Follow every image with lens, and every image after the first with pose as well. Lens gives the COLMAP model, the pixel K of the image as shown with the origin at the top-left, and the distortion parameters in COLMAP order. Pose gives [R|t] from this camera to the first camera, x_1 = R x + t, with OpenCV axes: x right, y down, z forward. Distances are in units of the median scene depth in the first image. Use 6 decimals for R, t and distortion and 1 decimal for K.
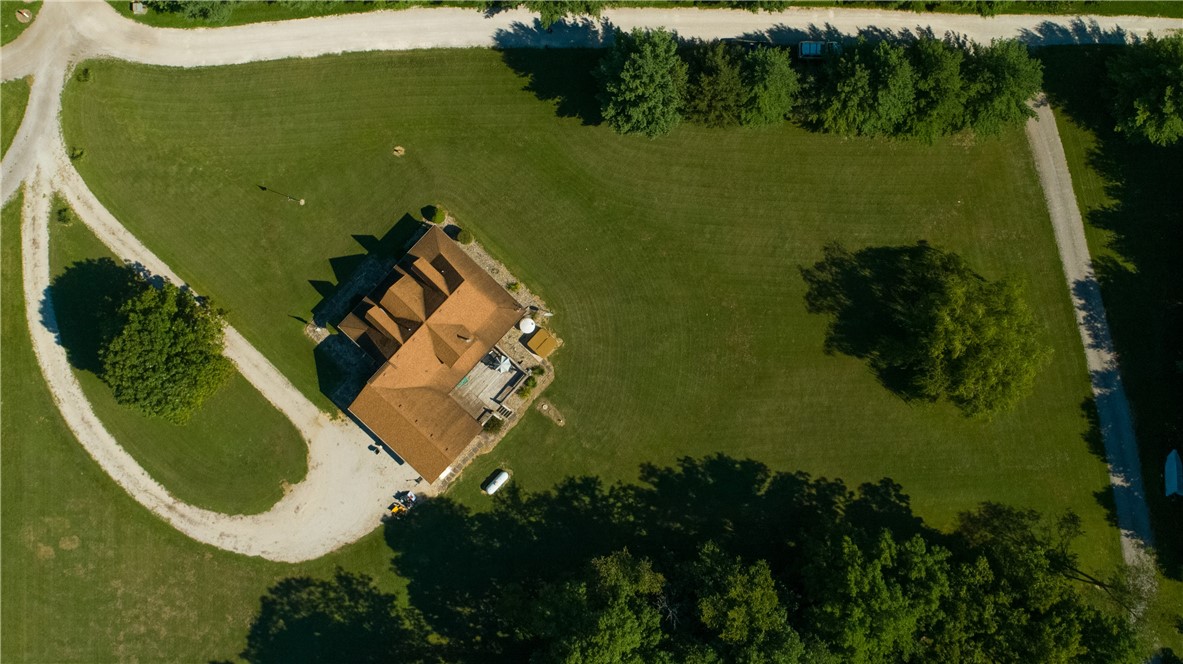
lens RADIAL K [[795.5, 0, 591.5], [0, 795.5, 332.0], [0, 0, 1]] dist [-0.003424, 0.000899]
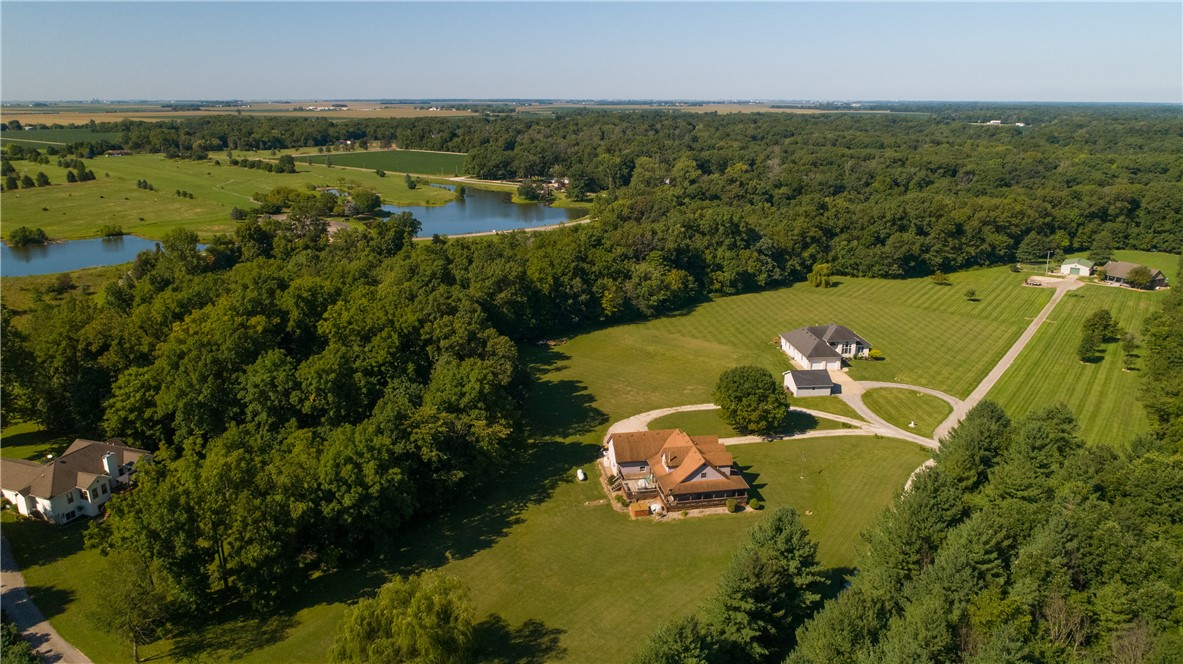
lens RADIAL K [[795.5, 0, 591.5], [0, 795.5, 332.0], [0, 0, 1]] dist [-0.003424, 0.000899]
pose [[-0.601508, 0.203259, -0.772576, 1.016788], [-0.798837, -0.161400, 0.579491, -0.685485], [-0.006907, 0.965731, 0.259454, 0.328148]]
